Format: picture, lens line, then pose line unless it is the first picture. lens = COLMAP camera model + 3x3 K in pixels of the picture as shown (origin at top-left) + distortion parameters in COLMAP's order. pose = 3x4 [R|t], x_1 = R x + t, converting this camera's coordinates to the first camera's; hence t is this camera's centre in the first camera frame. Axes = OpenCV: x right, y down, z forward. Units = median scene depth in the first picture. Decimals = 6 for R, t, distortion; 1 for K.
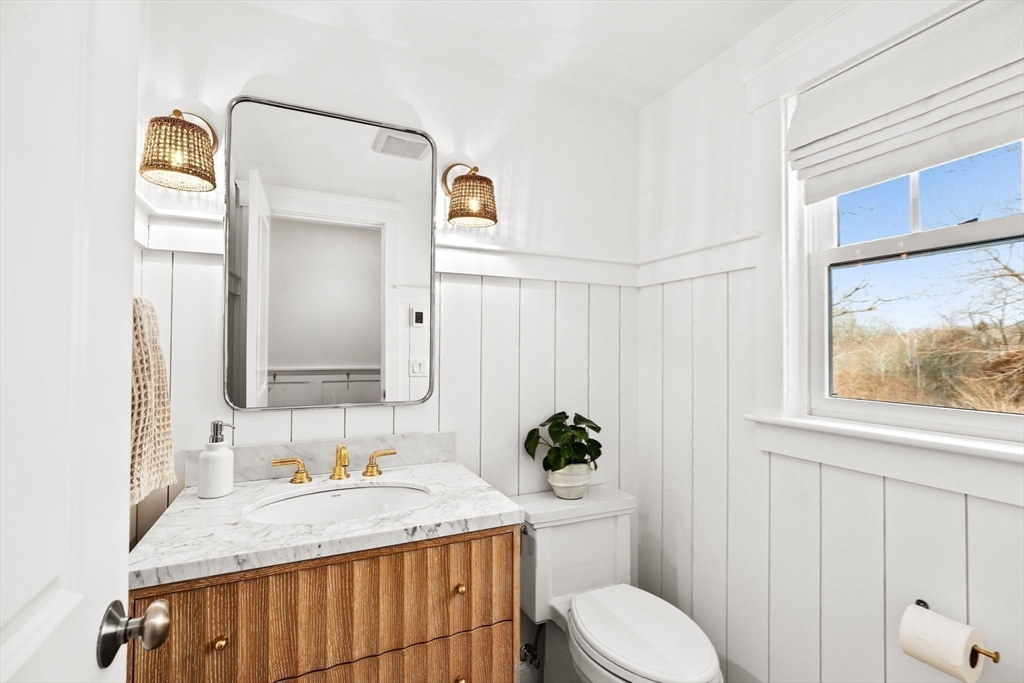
lens RADIAL K [[459.8, 0, 511.3], [0, 459.8, 341.8], [0, 0, 1]] dist [-0.005562, 0.000066]
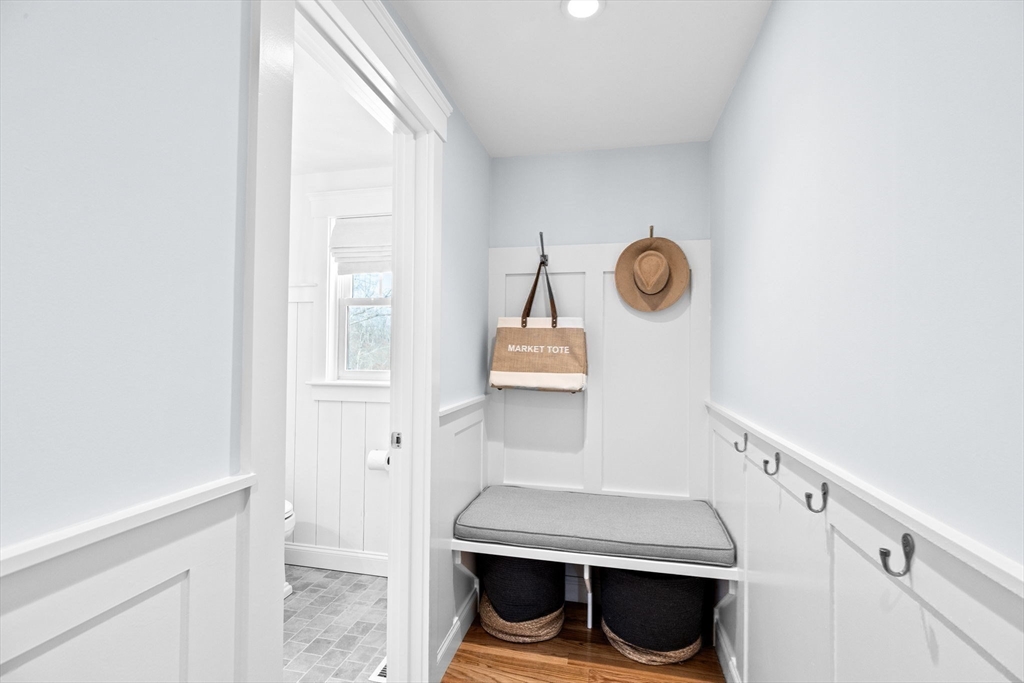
lens RADIAL K [[459.8, 0, 512.7], [0, 459.8, 340.0], [0, 0, 1]] dist [-0.005562, 0.000066]
pose [[0.610994, 0.014901, 0.791495, -0.469439], [-0.019946, 0.999795, -0.003425, -0.021019], [-0.791384, -0.013695, 0.611166, -0.820324]]
